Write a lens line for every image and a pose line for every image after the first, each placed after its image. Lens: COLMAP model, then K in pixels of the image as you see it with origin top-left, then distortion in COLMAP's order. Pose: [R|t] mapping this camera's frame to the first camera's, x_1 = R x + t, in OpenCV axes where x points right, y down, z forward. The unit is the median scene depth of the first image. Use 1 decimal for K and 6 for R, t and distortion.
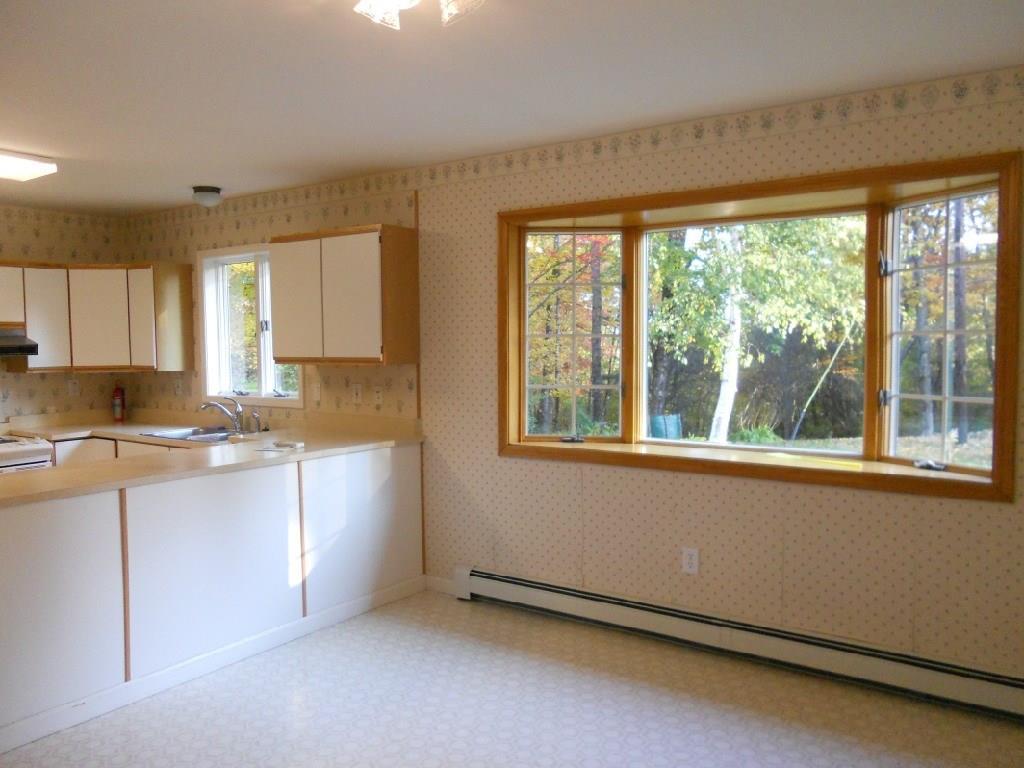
lens RADIAL K [[818.1, 0, 512.0], [0, 818.1, 384.0], [0, 0, 1]] dist [0.002801, 0.001988]
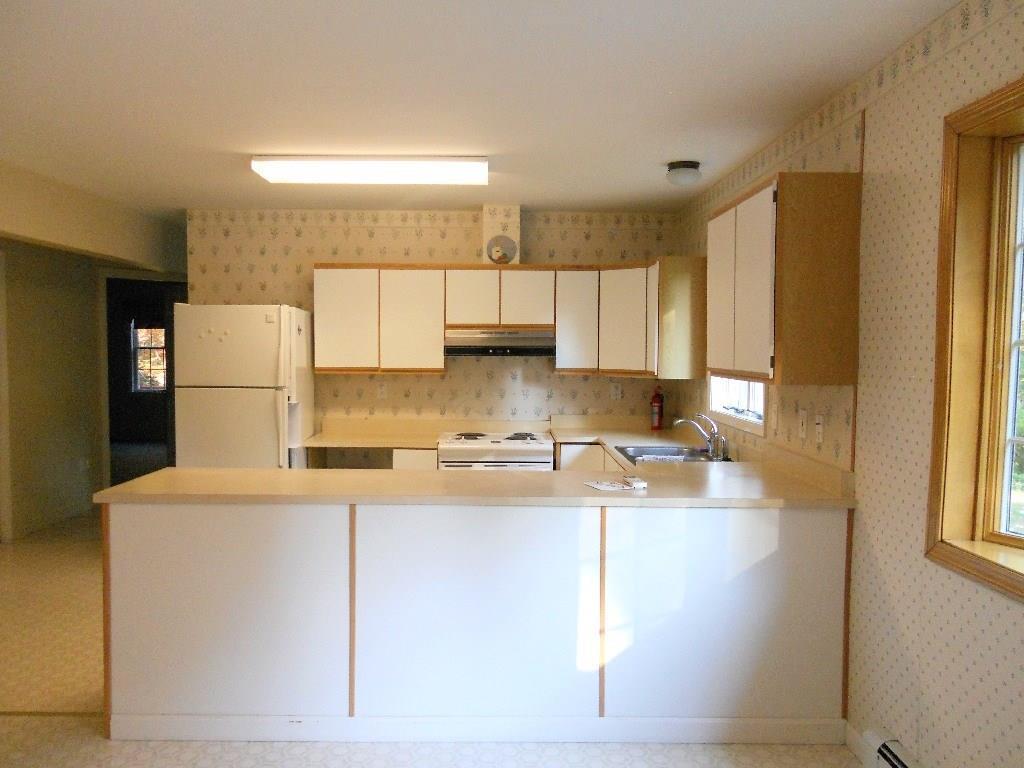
lens RADIAL K [[824.7, 0, 512.0], [0, 824.7, 384.0], [0, 0, 1]] dist [0.009866, 0.006701]
pose [[0.585261, 0.053759, -0.809061, 0.235236], [-0.059373, 0.997962, 0.023361, -0.024170], [0.808668, 0.034364, 0.587260, 0.388095]]
